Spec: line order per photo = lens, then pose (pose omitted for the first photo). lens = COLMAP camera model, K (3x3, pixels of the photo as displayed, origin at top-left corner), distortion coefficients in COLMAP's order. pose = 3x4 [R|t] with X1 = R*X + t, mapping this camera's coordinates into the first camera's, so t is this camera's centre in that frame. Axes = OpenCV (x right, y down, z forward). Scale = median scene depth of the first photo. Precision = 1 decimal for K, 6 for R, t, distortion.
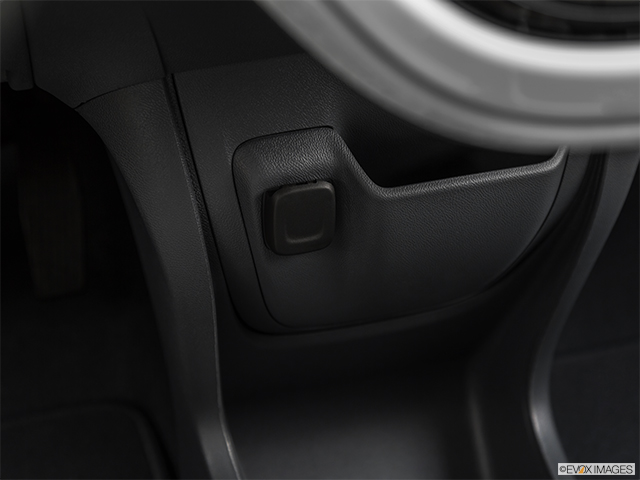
lens RADIAL K [[1311.6, 0, 320.0], [0, 1311.6, 240.0], [0, 0, 1]] dist [0.042329, 0.178892]
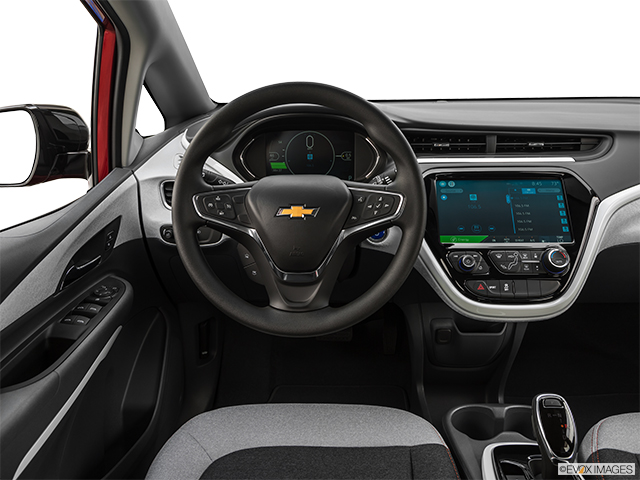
lens RADIAL K [[539.6, 0, 320.0], [0, 539.6, 240.0], [0, 0, 1]] dist [-0.012537, -0.002577]
pose [[0.938356, 0.099470, -0.331048, 0.176771], [-0.184376, 0.954119, -0.235930, 0.193567], [0.292391, 0.282424, 0.913643, -1.013984]]
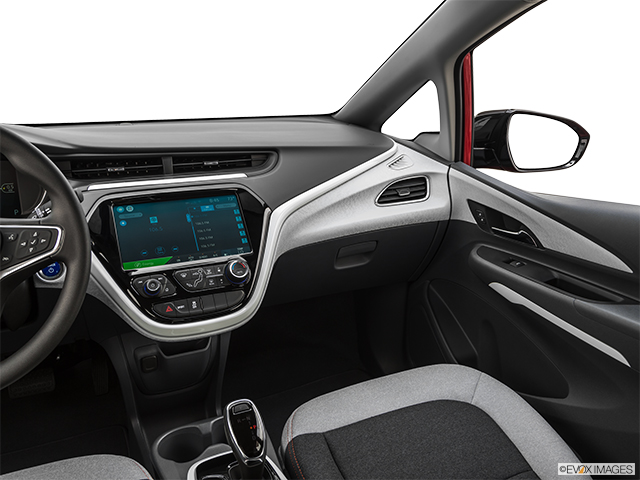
lens RADIAL K [[539.6, 0, 320.0], [0, 539.6, 240.0], [0, 0, 1]] dist [-0.012537, -0.002577]
pose [[0.989936, -0.035539, 0.136982, 0.335044], [0.074896, 0.952854, -0.294040, 0.170055], [-0.120074, 0.301340, 0.945926, -0.997085]]
